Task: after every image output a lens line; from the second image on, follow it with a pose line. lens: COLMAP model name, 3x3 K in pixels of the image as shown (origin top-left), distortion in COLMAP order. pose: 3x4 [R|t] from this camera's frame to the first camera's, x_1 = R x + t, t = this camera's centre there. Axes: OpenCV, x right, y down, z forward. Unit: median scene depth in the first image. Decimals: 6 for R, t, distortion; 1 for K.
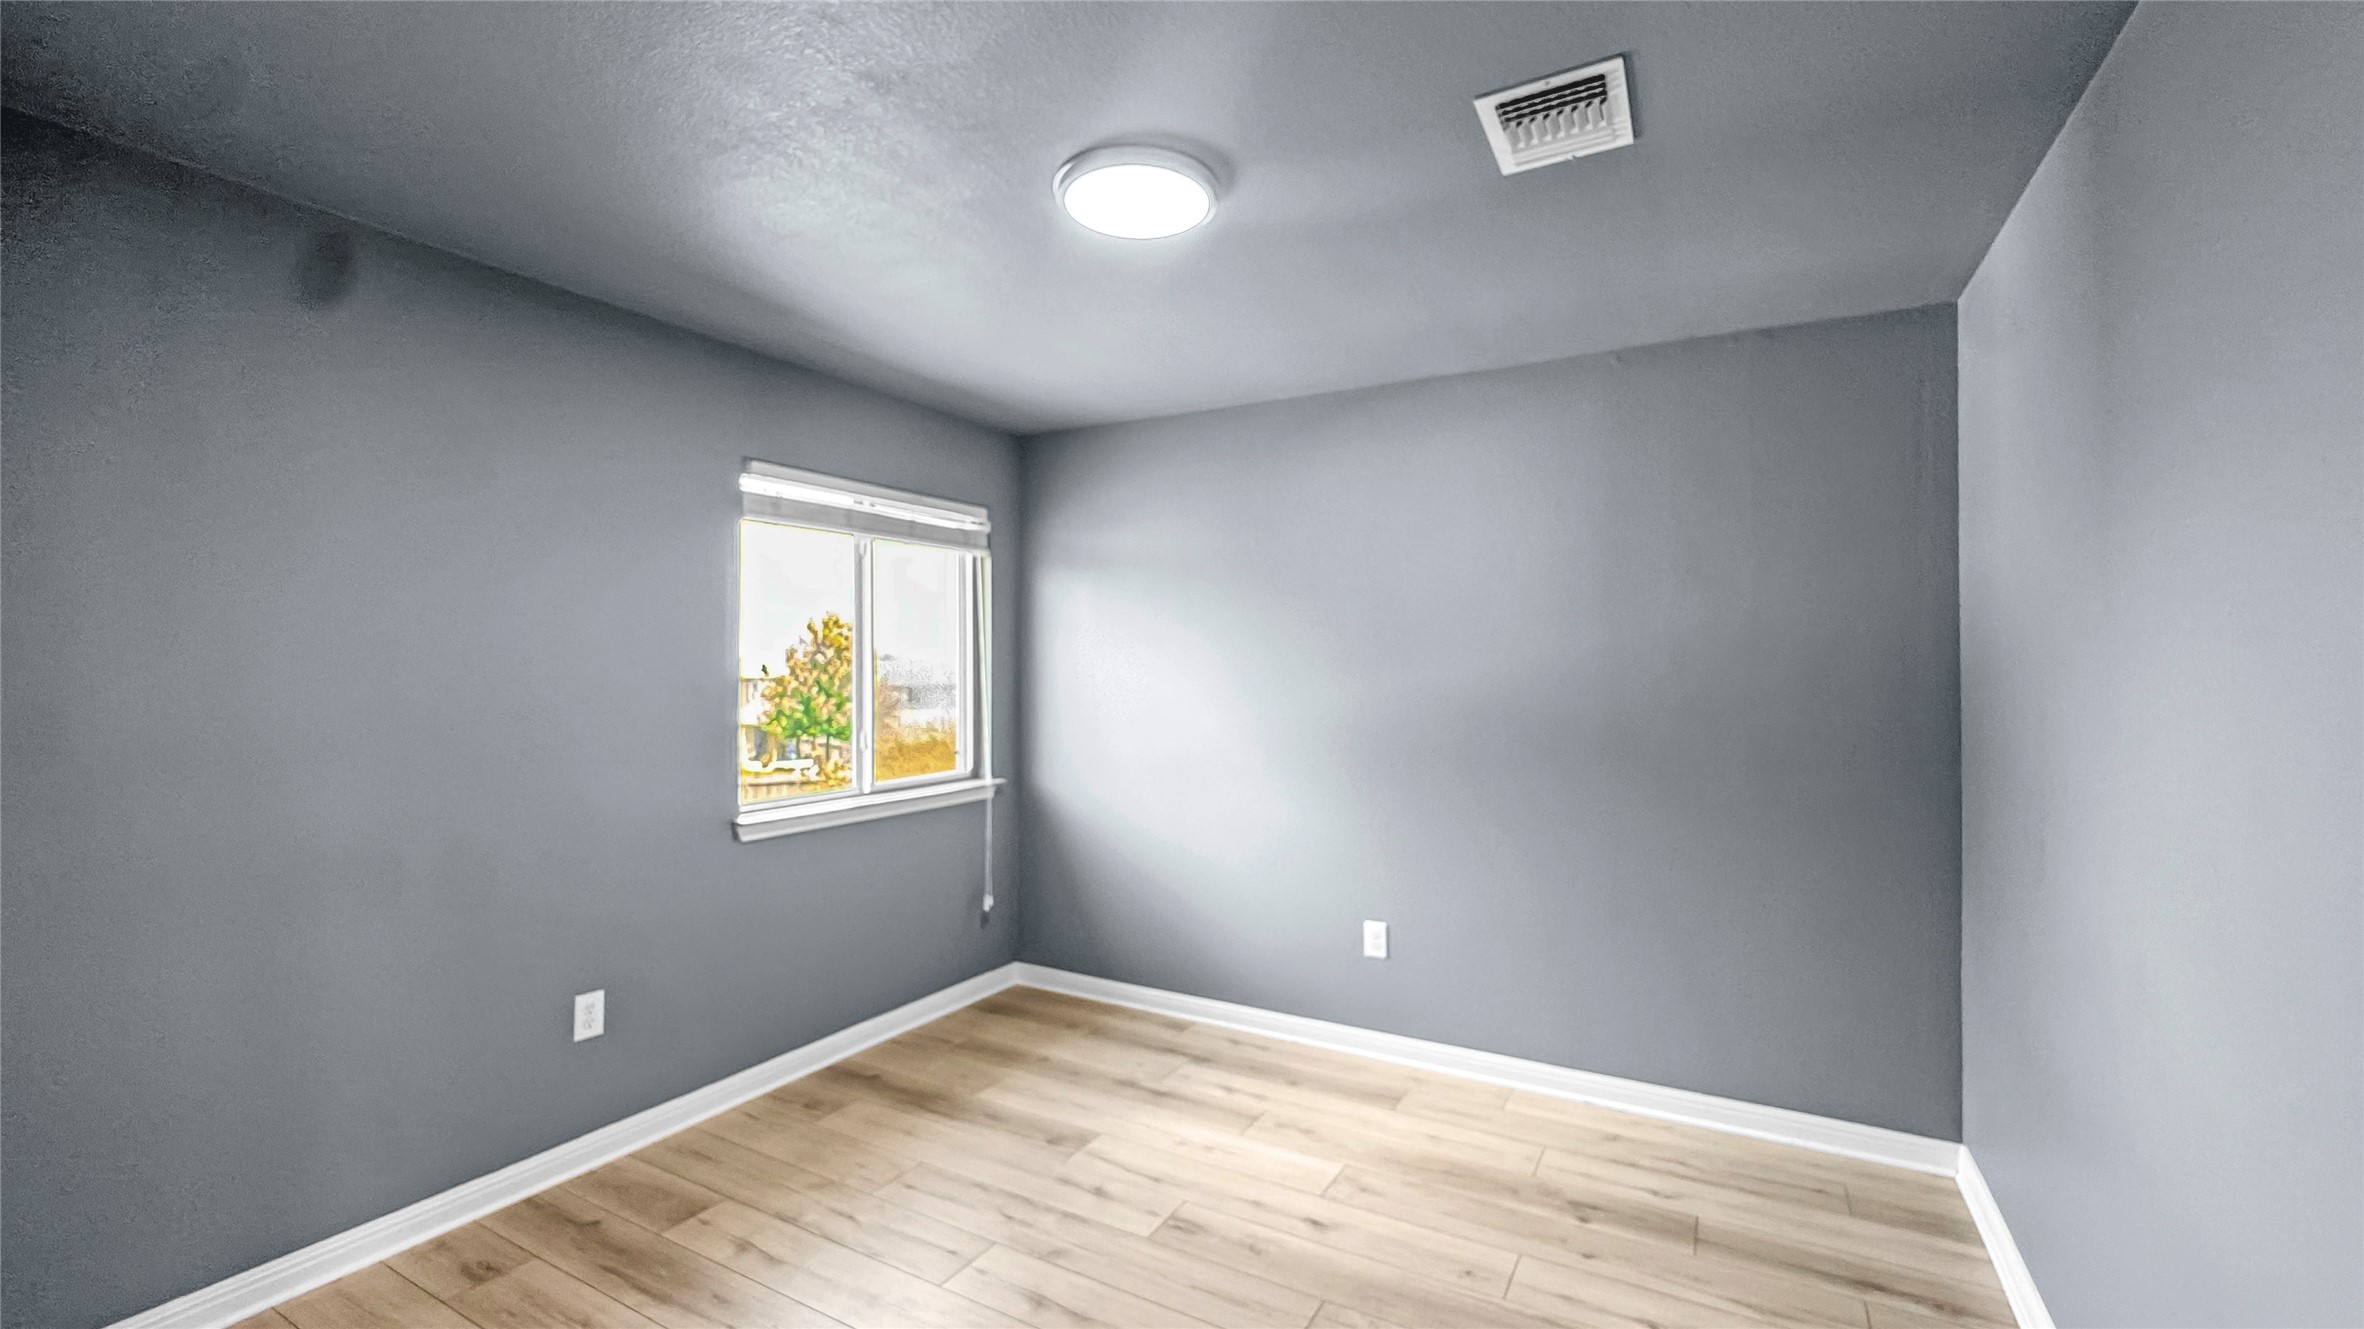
lens RADIAL K [[985.6, 0, 1175.8], [0, 985.6, 660.3], [0, 0, 1]] dist [-0.003704, -0.001059]
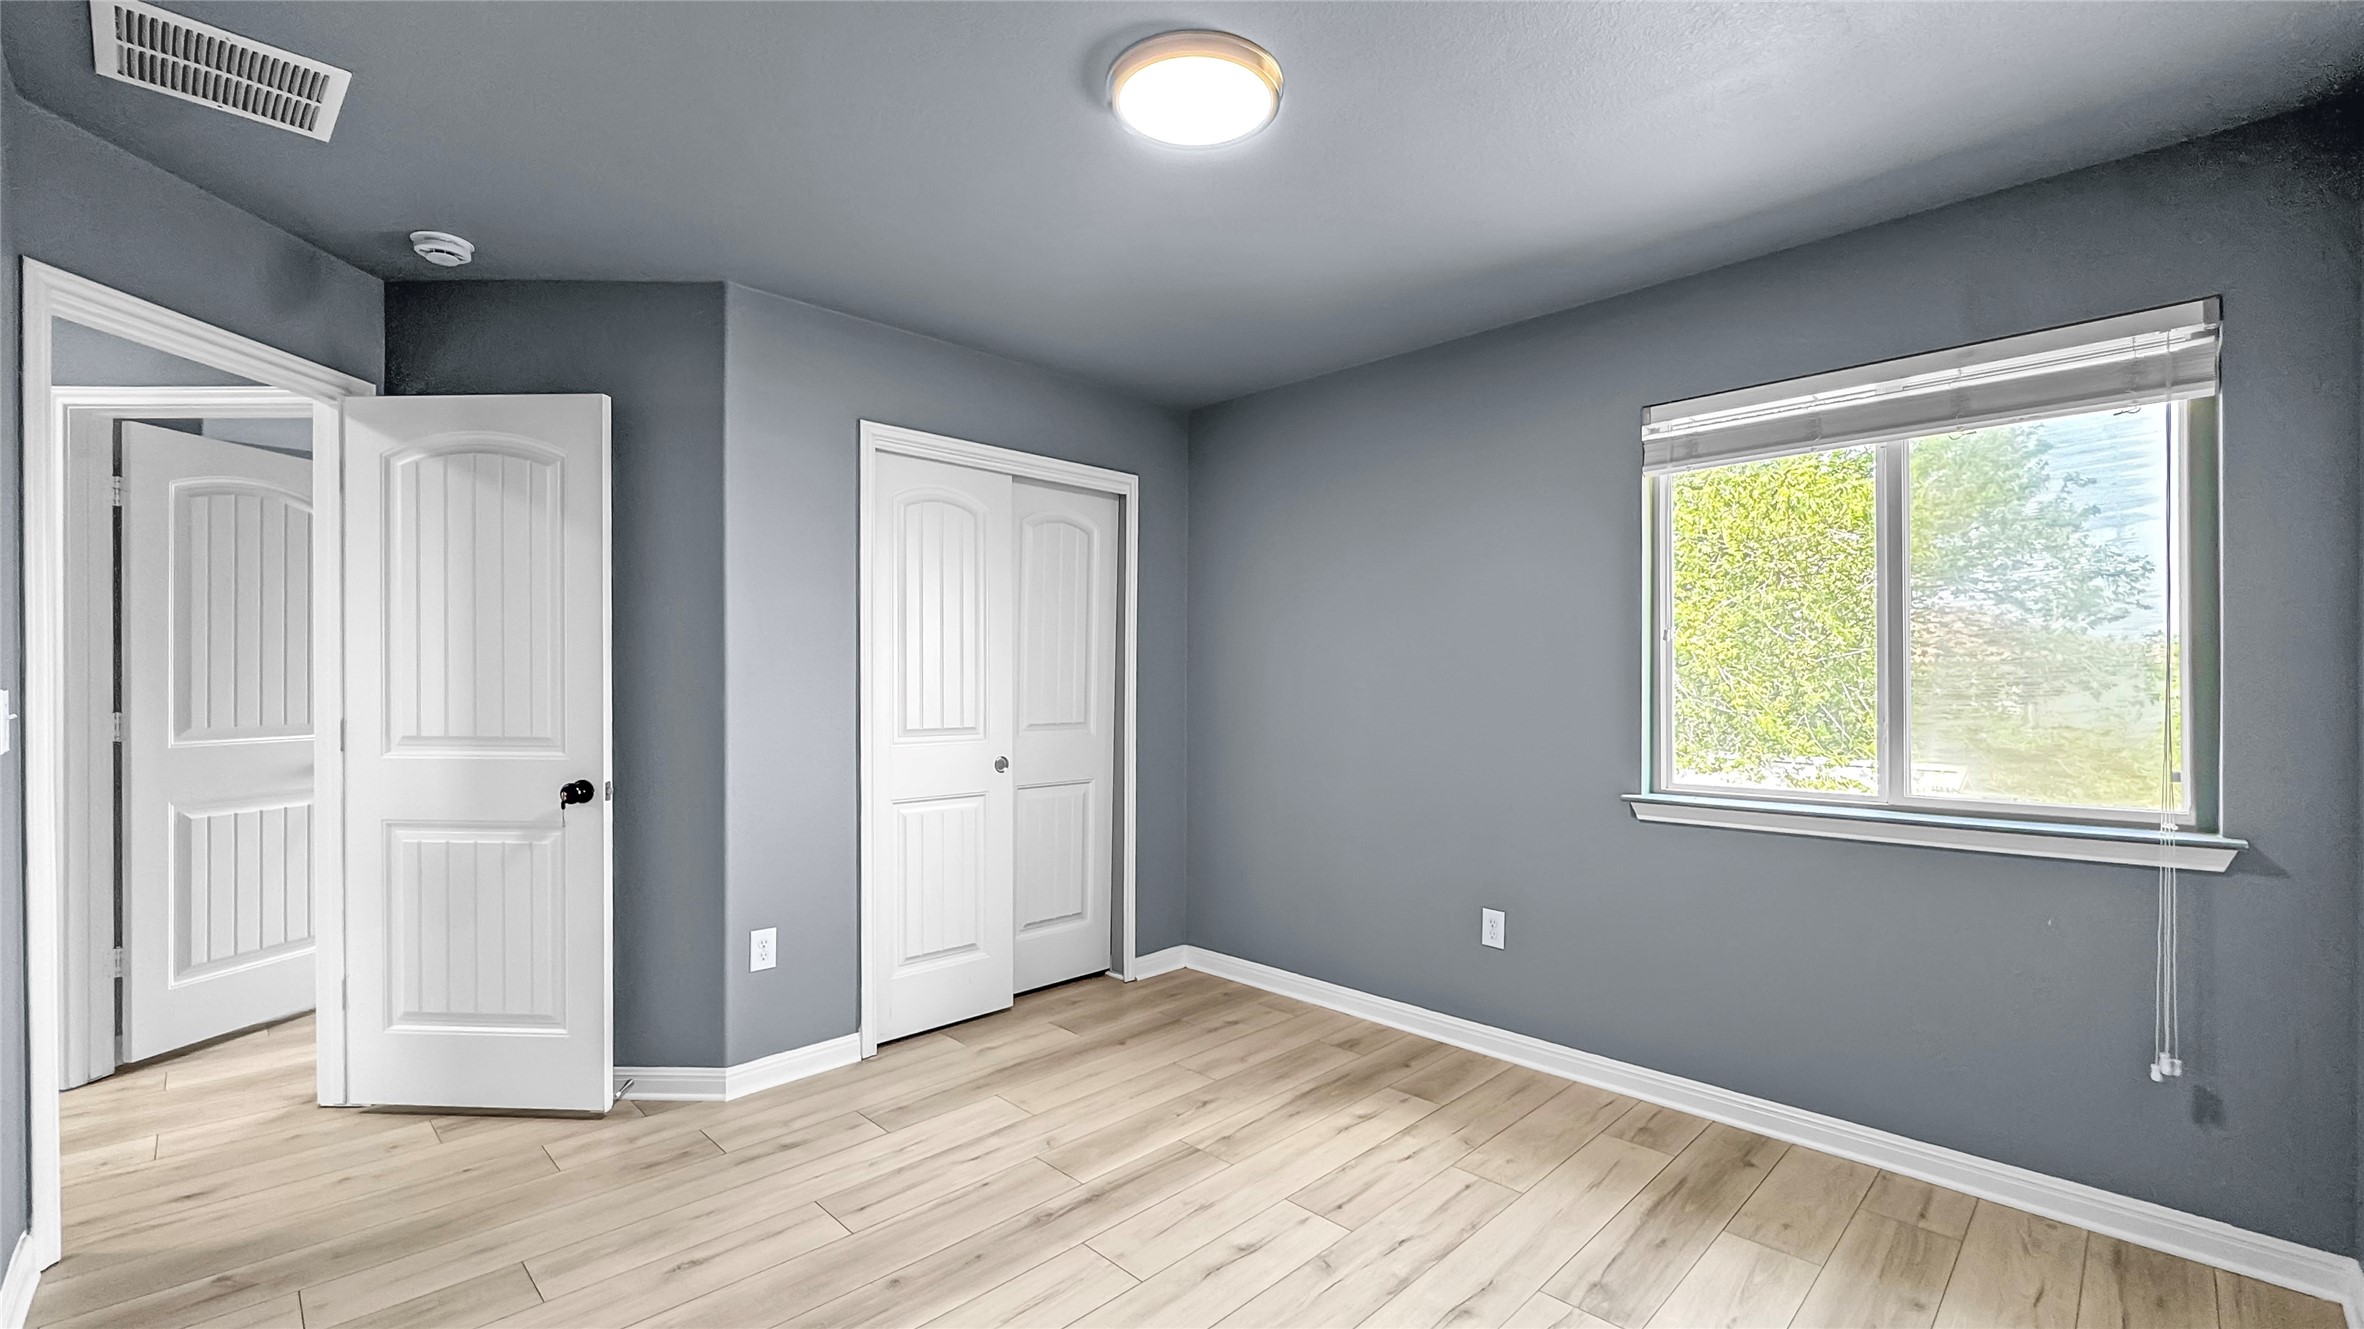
lens RADIAL K [[985.6, 0, 1170.2], [0, 985.6, 685.7], [0, 0, 1]] dist [-0.003704, -0.001059]
pose [[-0.268510, 0.004088, -0.963268, 0.636282], [0.002581, 0.999990, 0.003525, 0.059245], [0.963274, -0.001540, -0.268518, 0.908291]]
